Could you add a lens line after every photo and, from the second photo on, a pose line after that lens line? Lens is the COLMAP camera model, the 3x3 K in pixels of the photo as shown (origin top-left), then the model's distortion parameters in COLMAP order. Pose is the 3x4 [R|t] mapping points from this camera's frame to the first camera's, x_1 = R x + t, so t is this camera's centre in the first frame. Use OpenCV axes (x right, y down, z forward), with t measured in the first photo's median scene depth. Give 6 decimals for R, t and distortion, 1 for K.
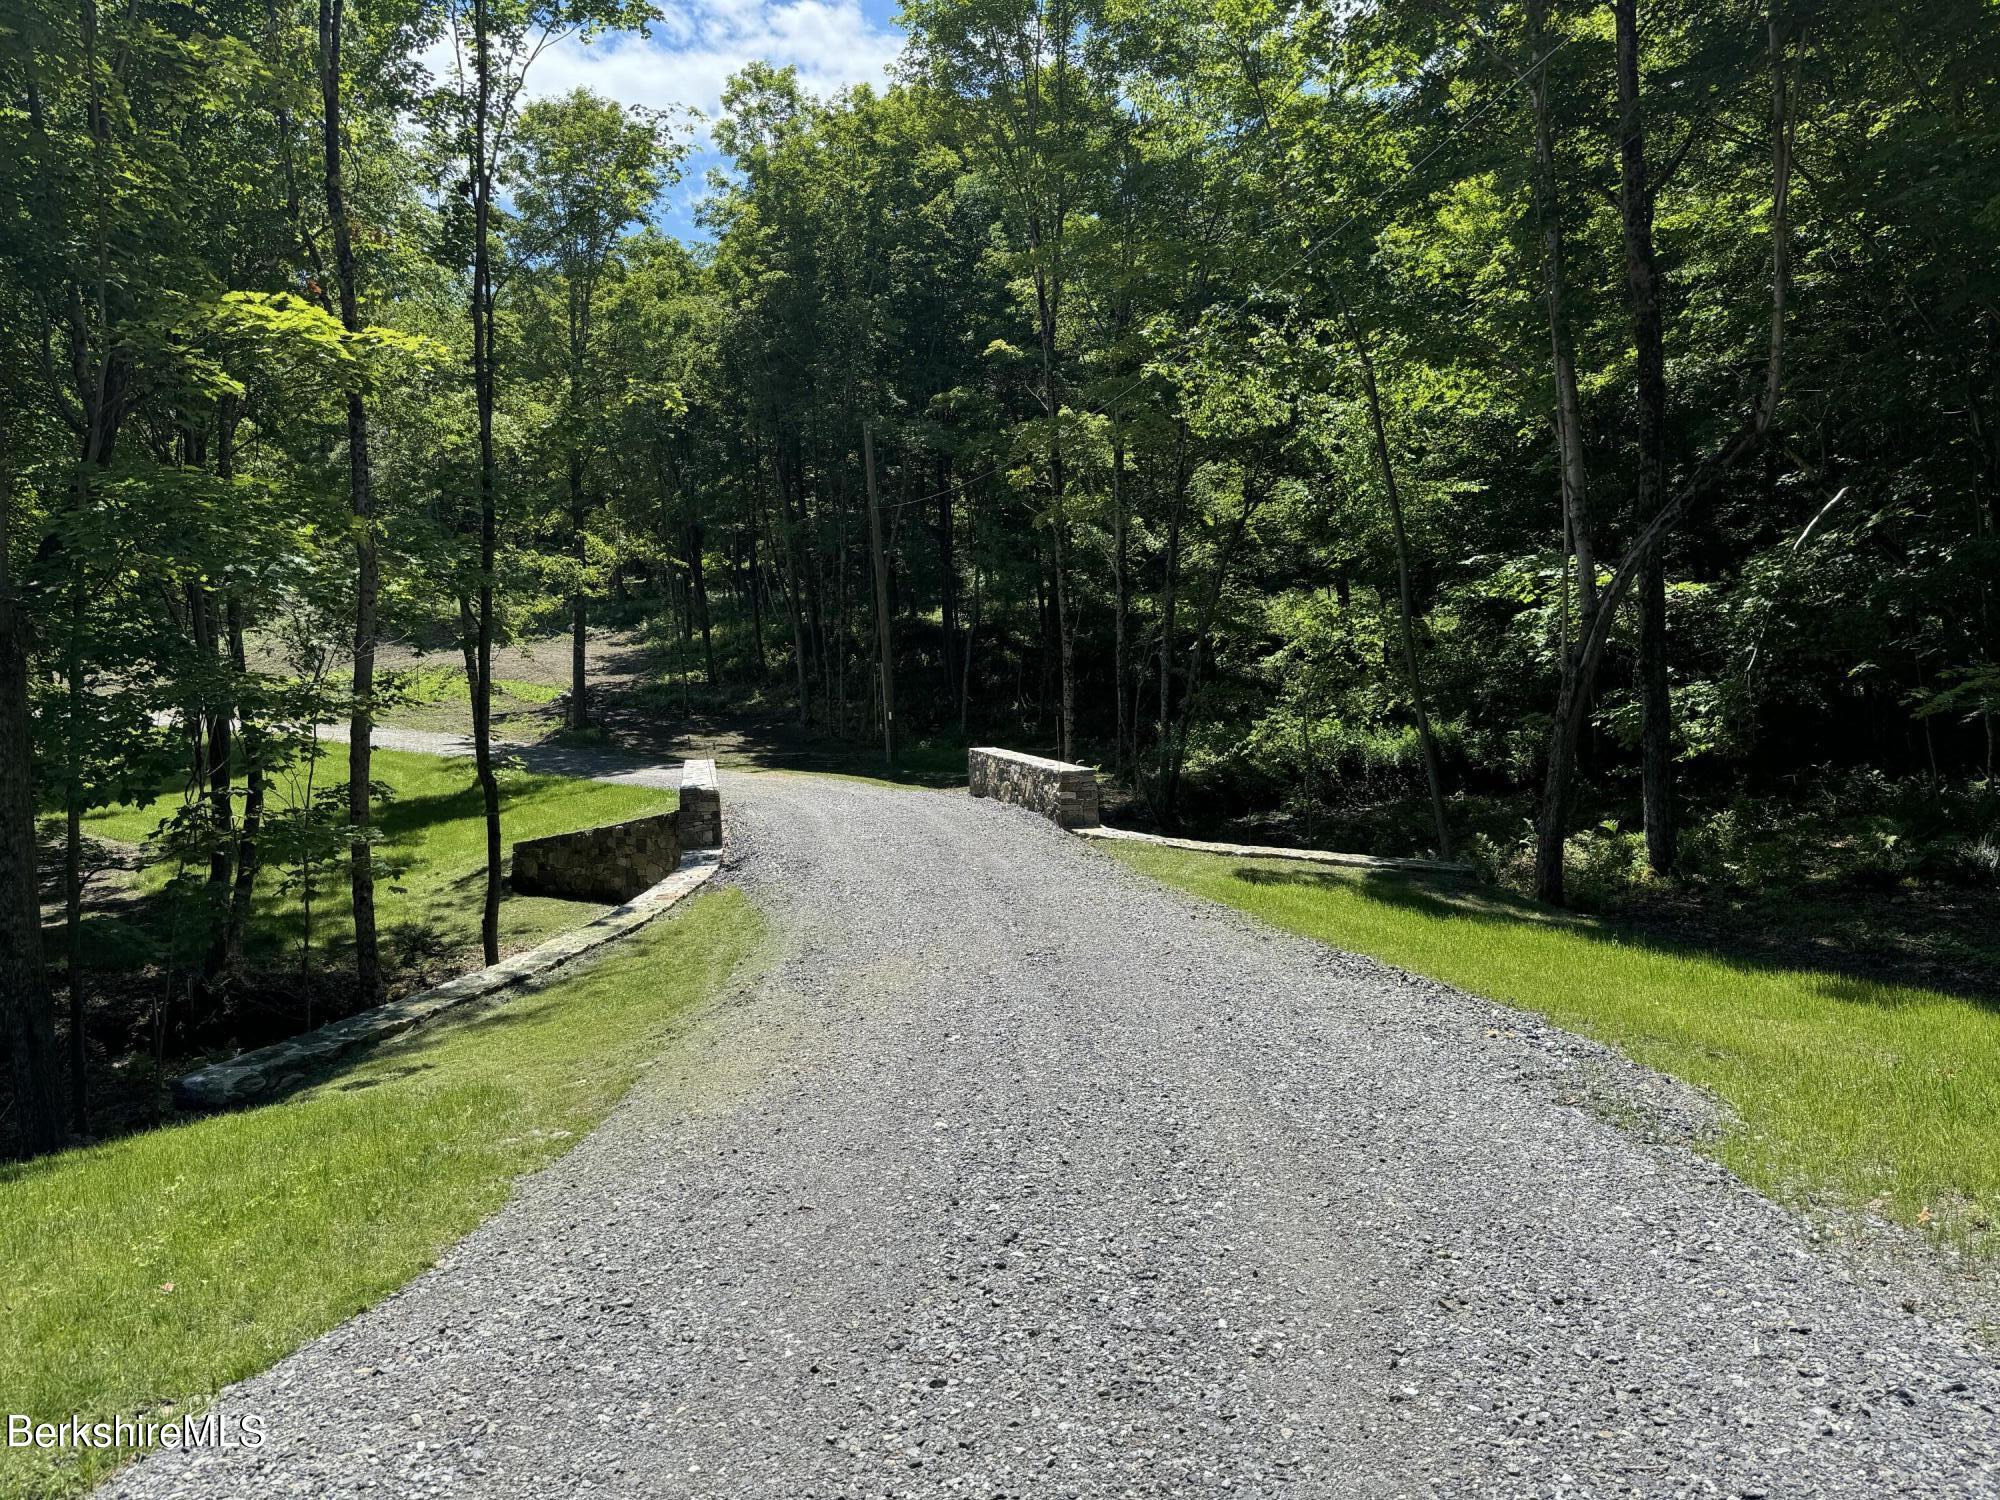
lens RADIAL K [[1399.5, 0, 1001.9], [0, 1399.5, 763.7], [0, 0, 1]] dist [0.092962, -0.153367]
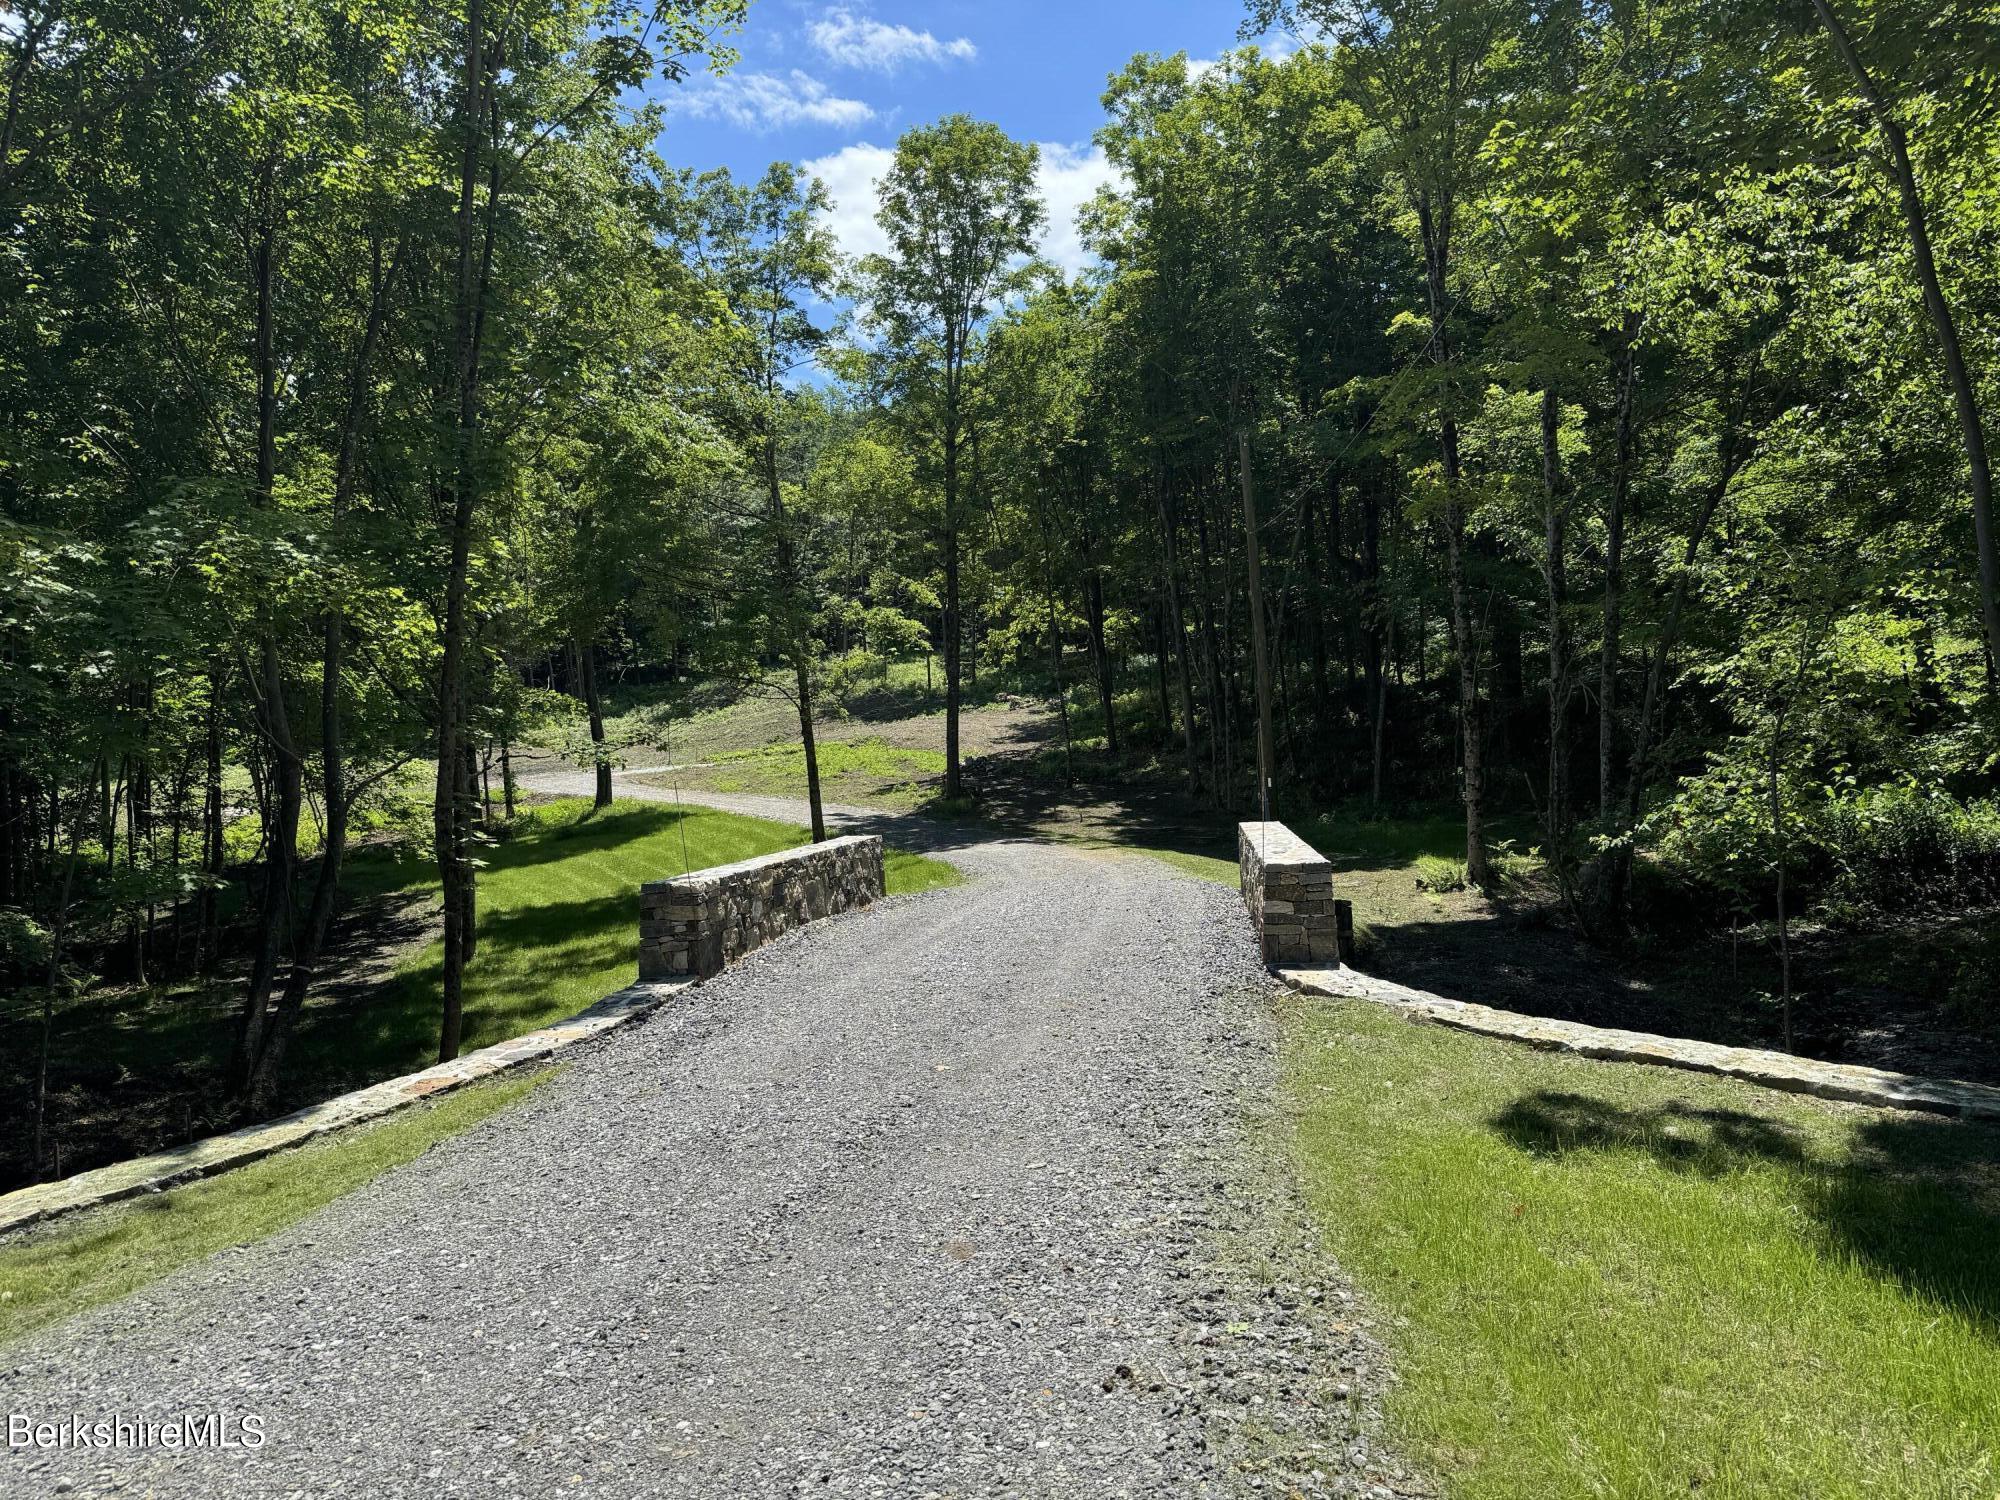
lens RADIAL K [[1399.5, 0, 1001.9], [0, 1399.5, 763.7], [0, 0, 1]] dist [0.092962, -0.153367]
pose [[0.938729, -0.009113, -0.344536, 0.054004], [-0.008841, 0.998685, -0.050506, -0.002186], [0.344543, 0.050457, 0.937414, 0.168700]]
